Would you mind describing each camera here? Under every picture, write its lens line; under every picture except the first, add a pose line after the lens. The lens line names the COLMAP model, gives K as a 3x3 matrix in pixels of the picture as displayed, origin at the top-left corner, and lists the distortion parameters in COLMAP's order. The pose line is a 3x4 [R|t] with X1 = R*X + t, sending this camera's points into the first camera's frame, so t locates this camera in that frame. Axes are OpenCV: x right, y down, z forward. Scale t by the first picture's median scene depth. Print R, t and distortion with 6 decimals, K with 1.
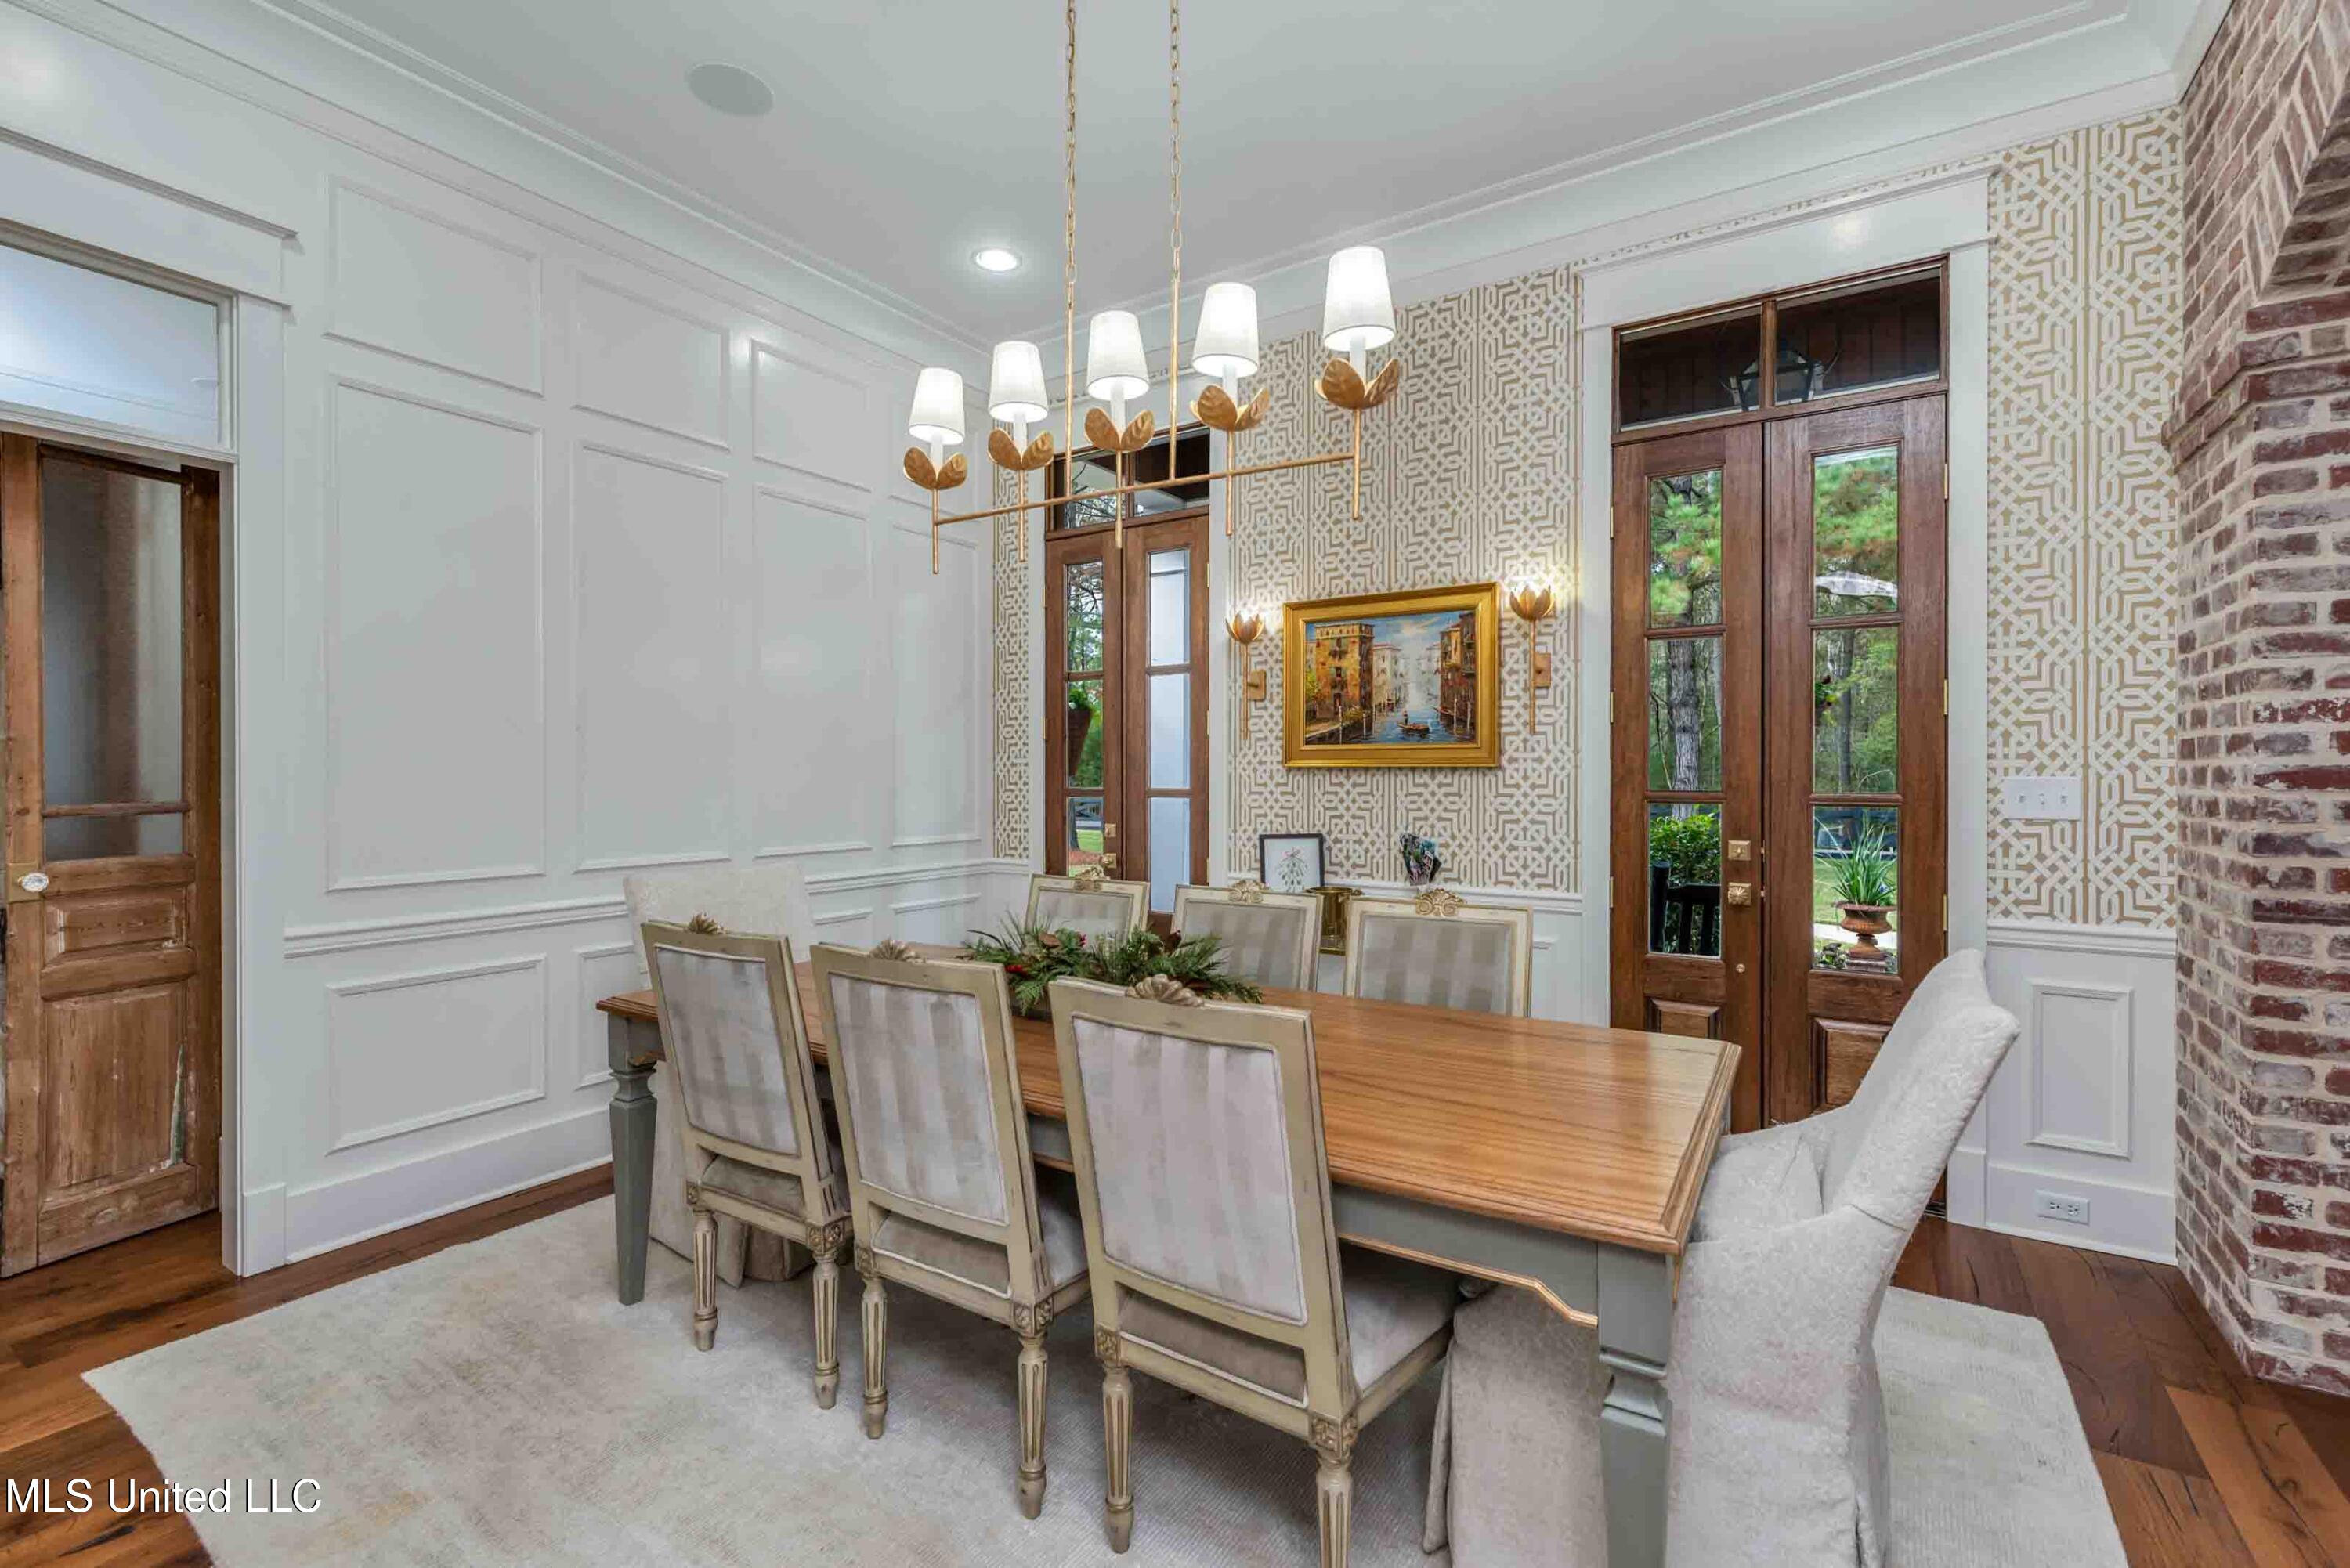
lens RADIAL K [[1037.0, 0, 1174.0], [0, 1037.0, 760.1], [0, 0, 1]] dist [-0.001348, 0.000013]
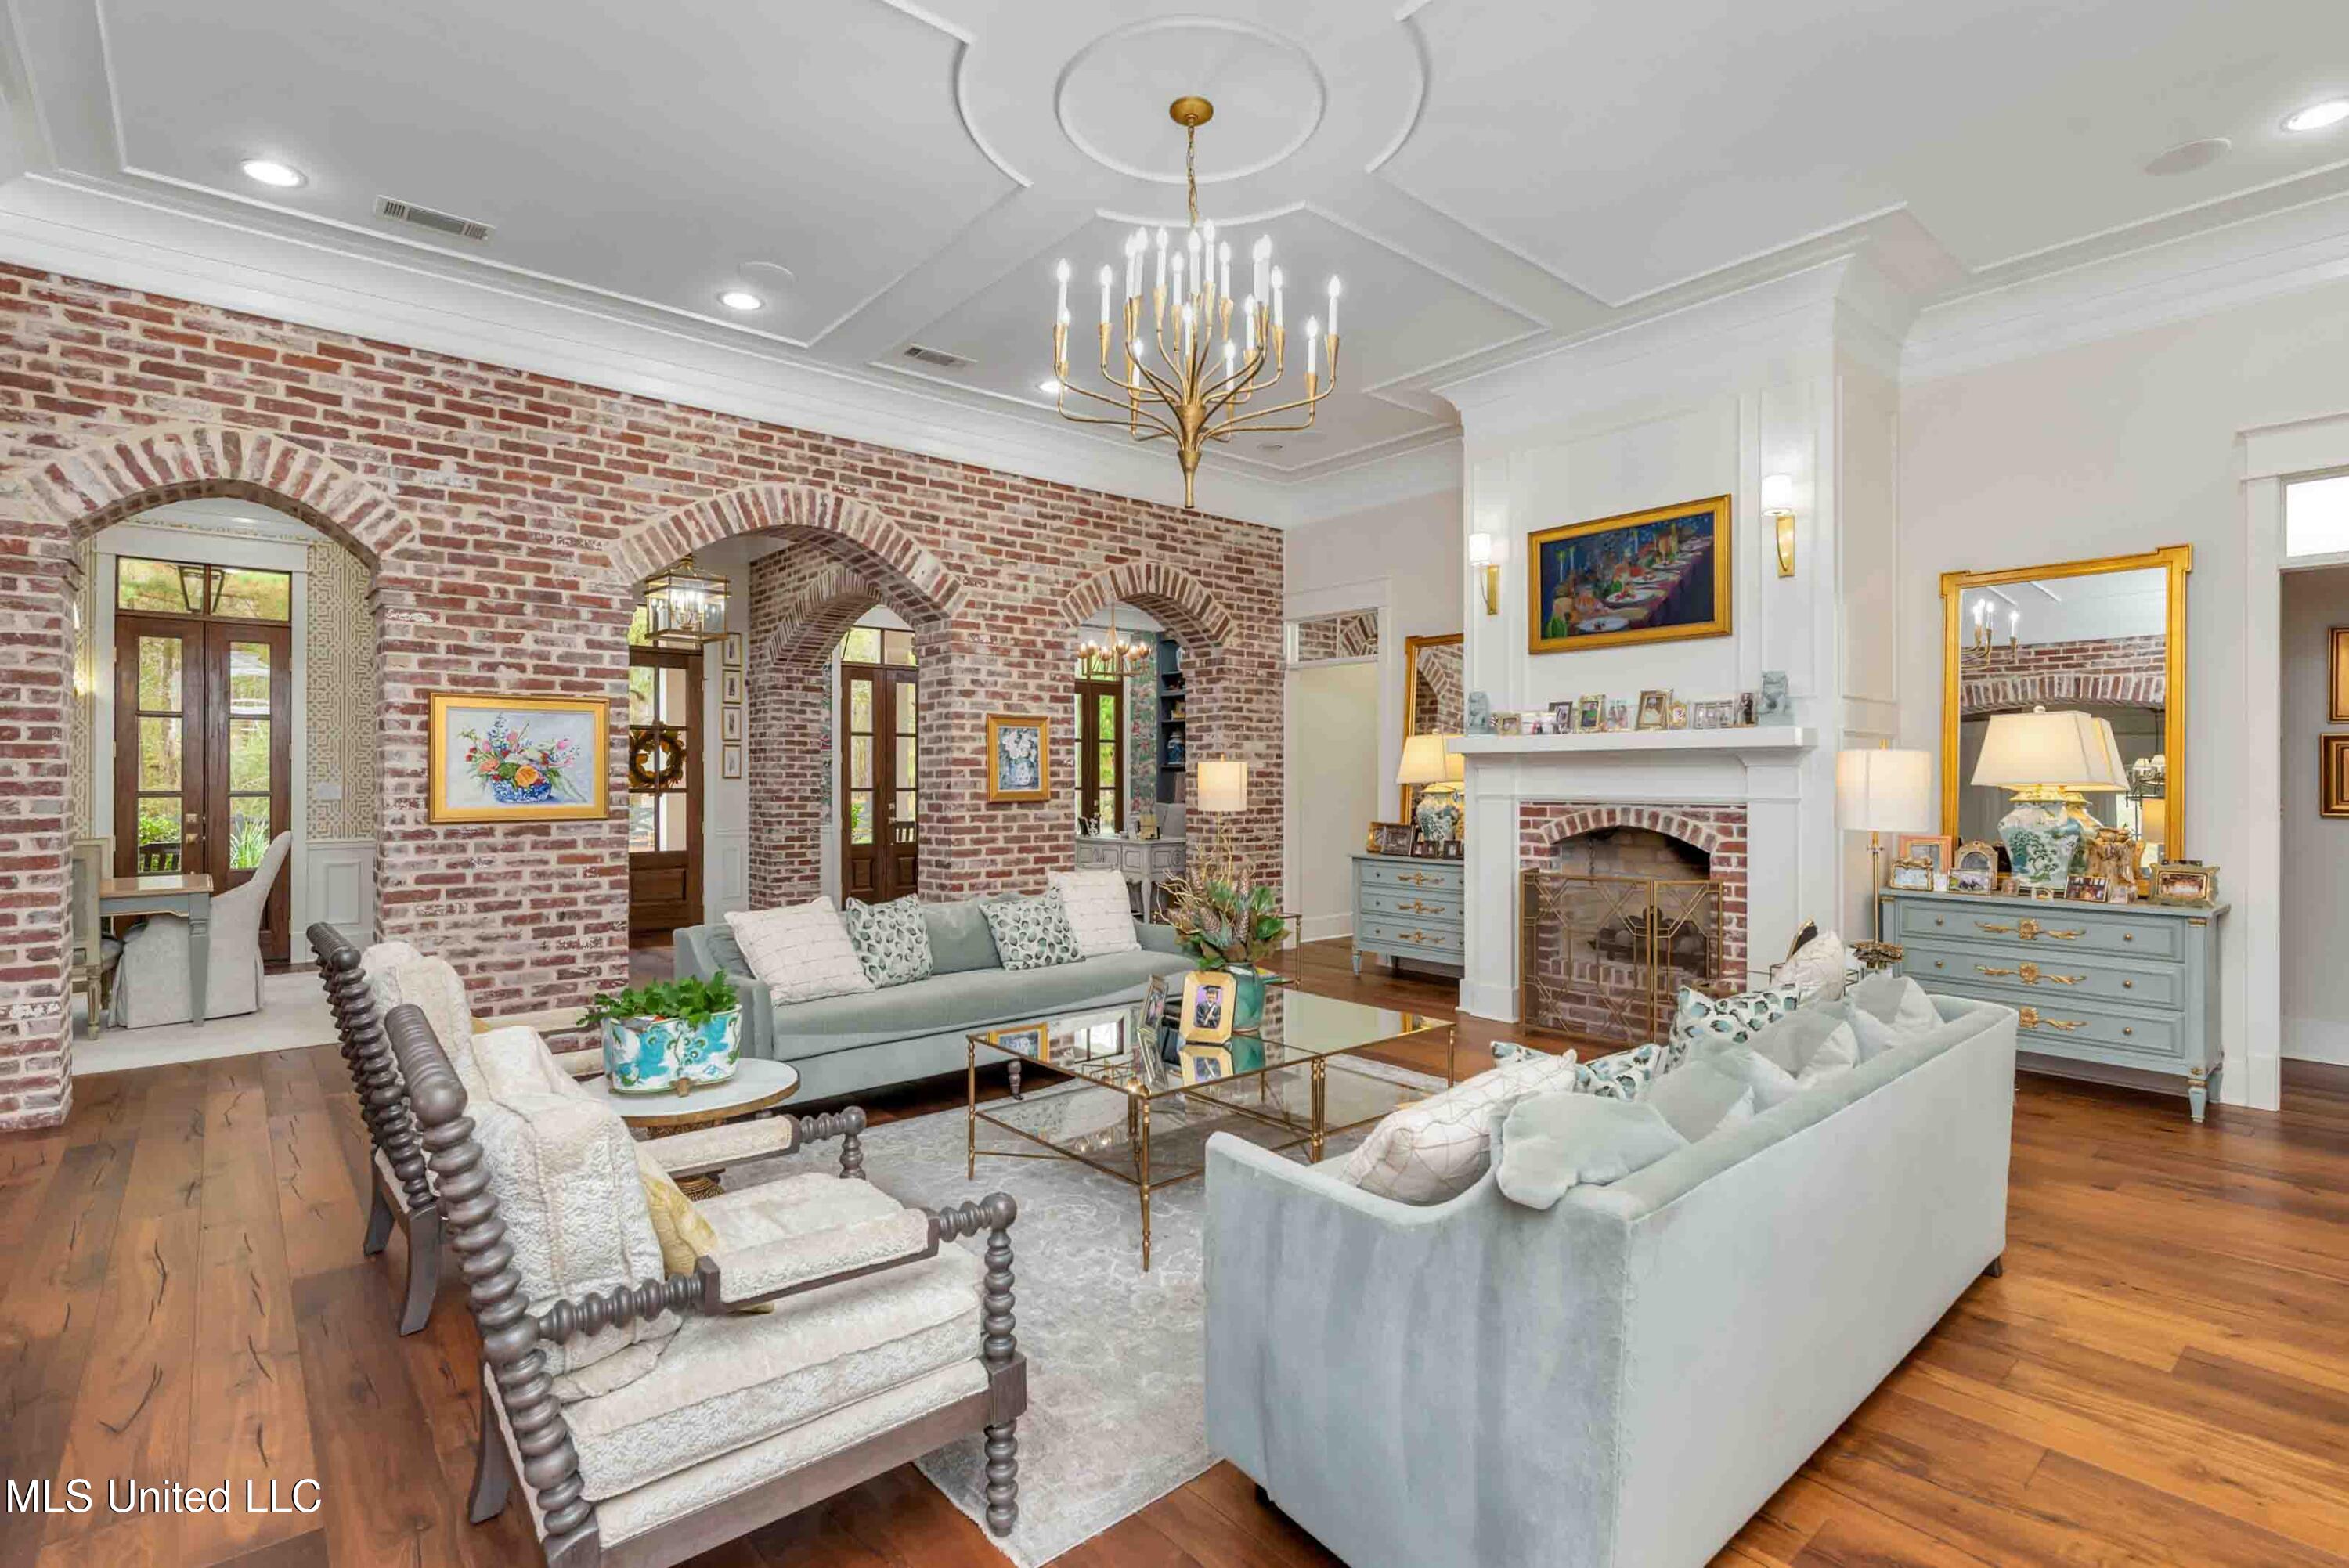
lens RADIAL K [[1109.9, 0, 1181.2], [0, 1109.9, 773.3], [0, 0, 1]] dist [-0.001075, 0.000126]
pose [[0.273408, 0.007018, 0.961873, -1.012003], [-0.009899, 0.999941, -0.004482, -0.015156], [-0.961847, -0.008296, 0.273462, -1.466012]]
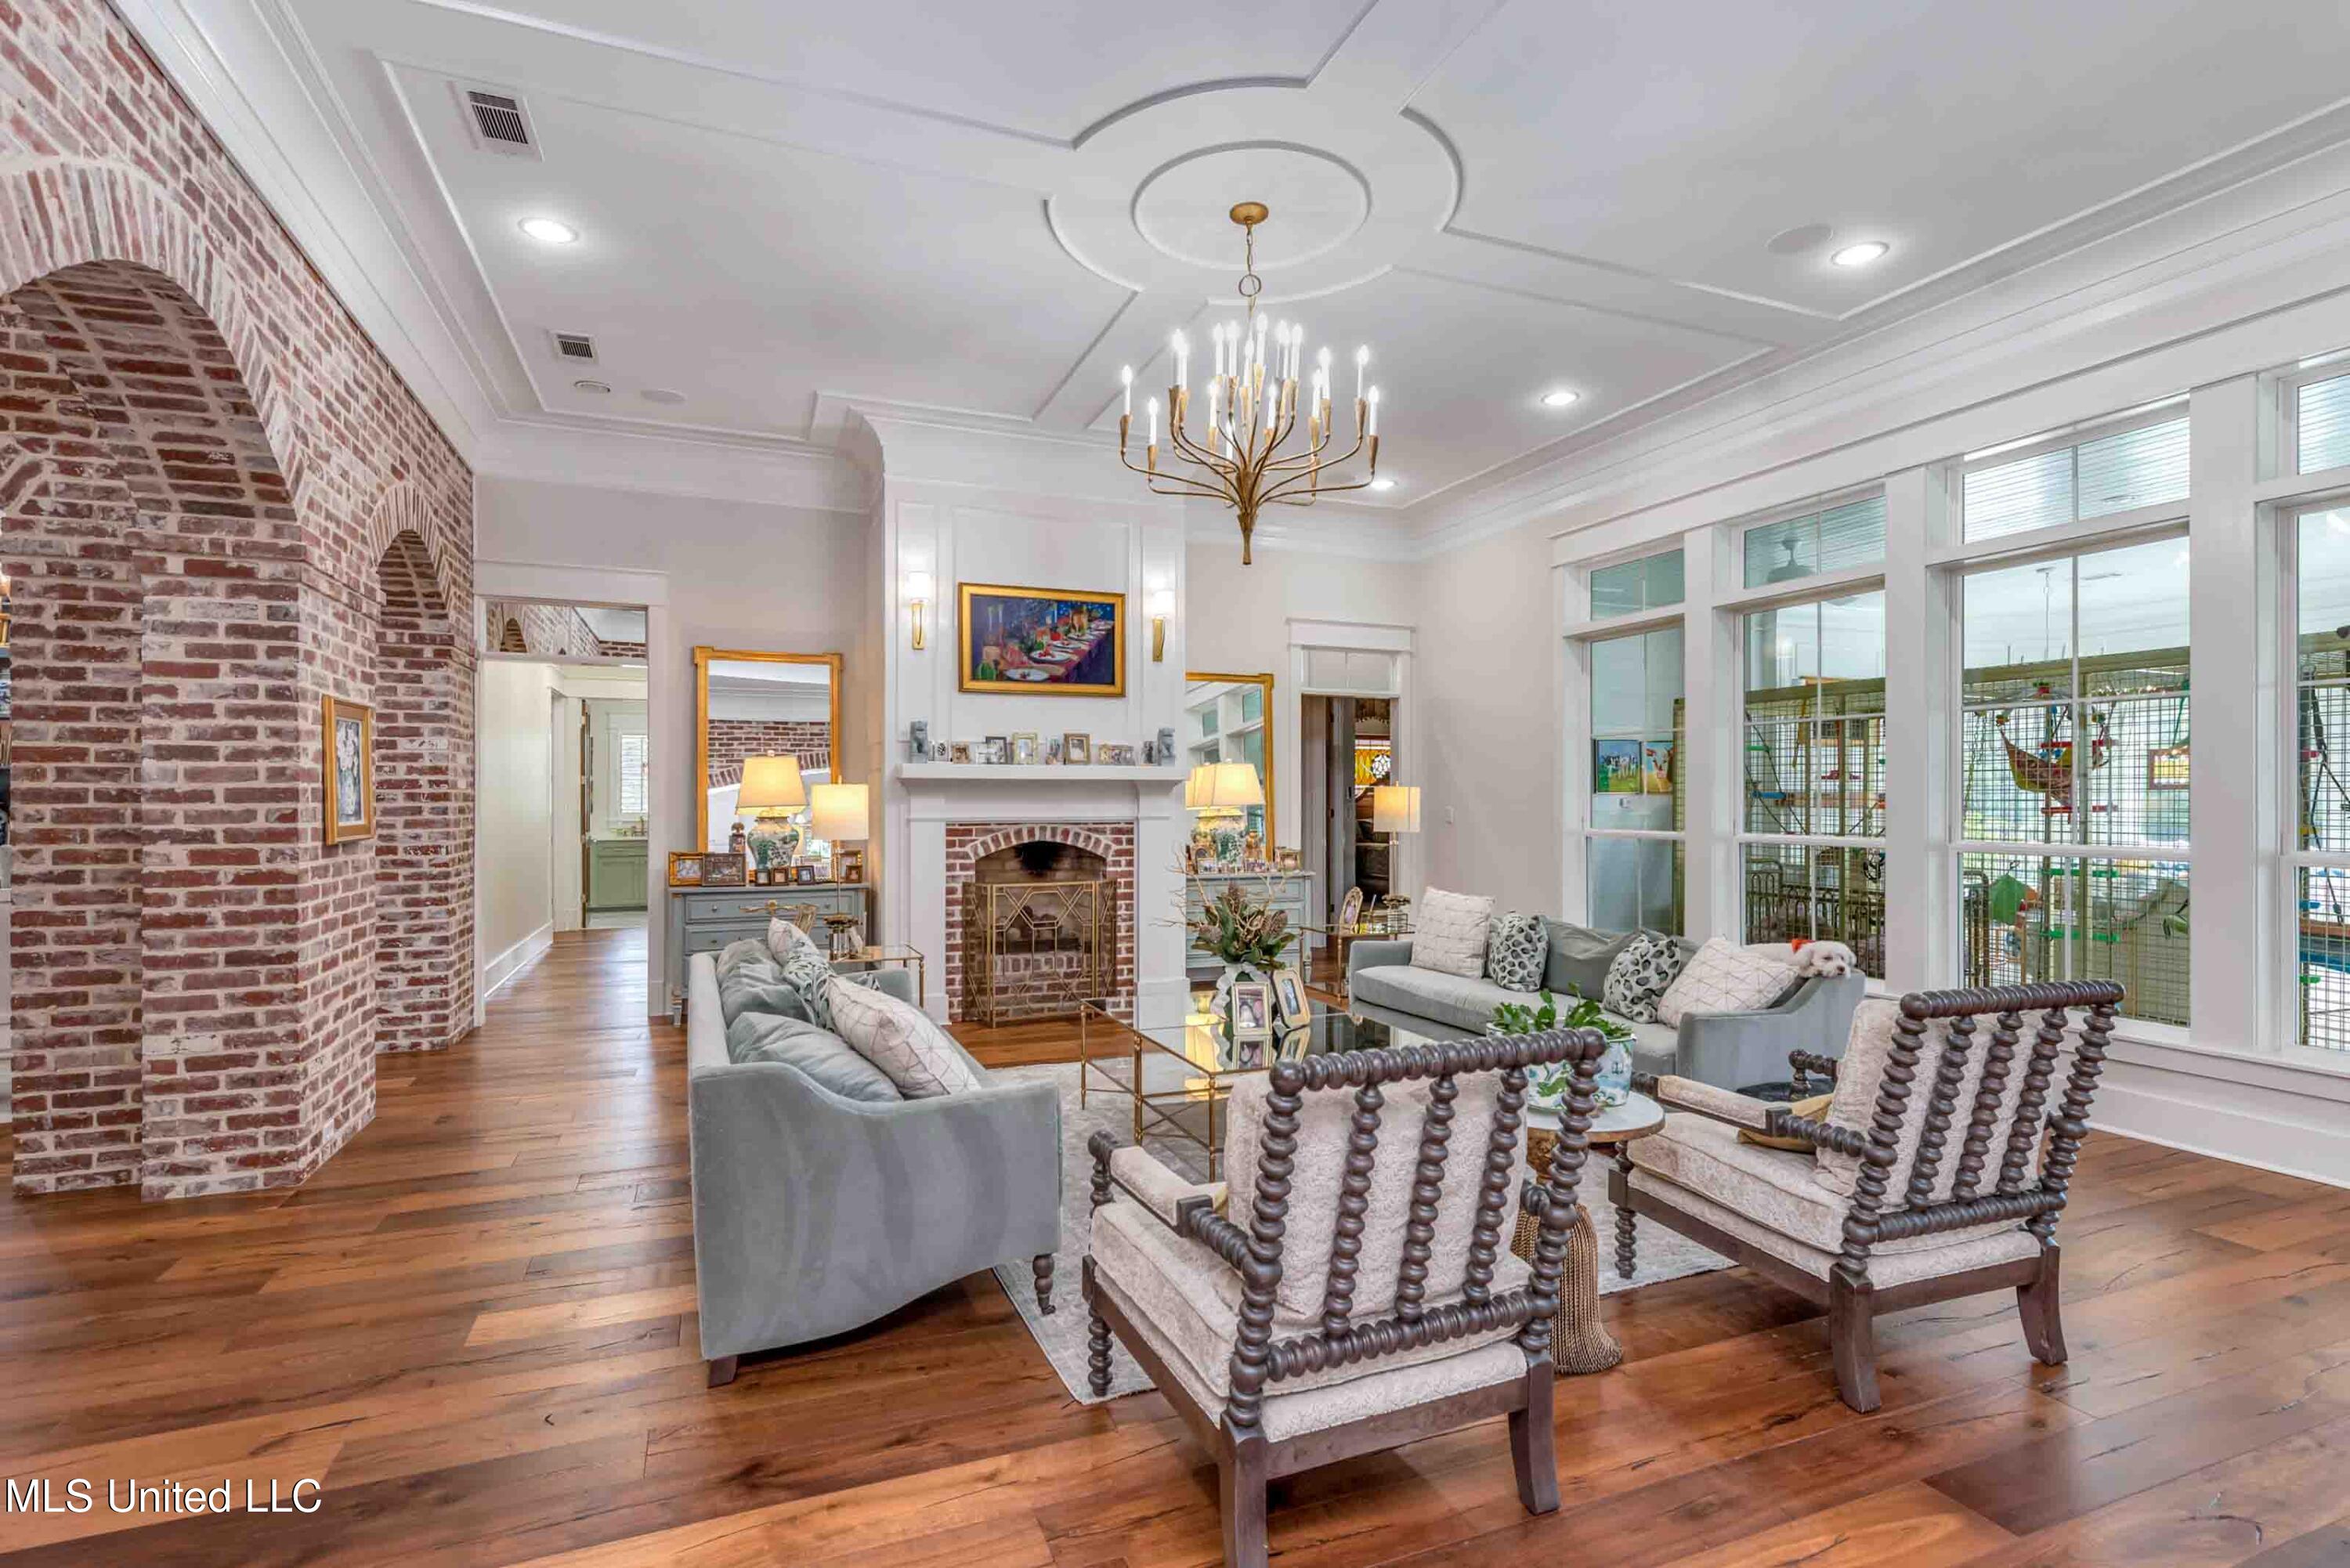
lens RADIAL K [[1106.9, 0, 1168.3], [0, 1106.9, 802.1], [0, 0, 1]] dist [-0.000091, -0.000478]
pose [[-0.820491, 0.002164, 0.571656, -0.613478], [-0.003030, 0.999962, -0.008134, -0.006778], [-0.571652, -0.008406, -0.820453, -0.184728]]
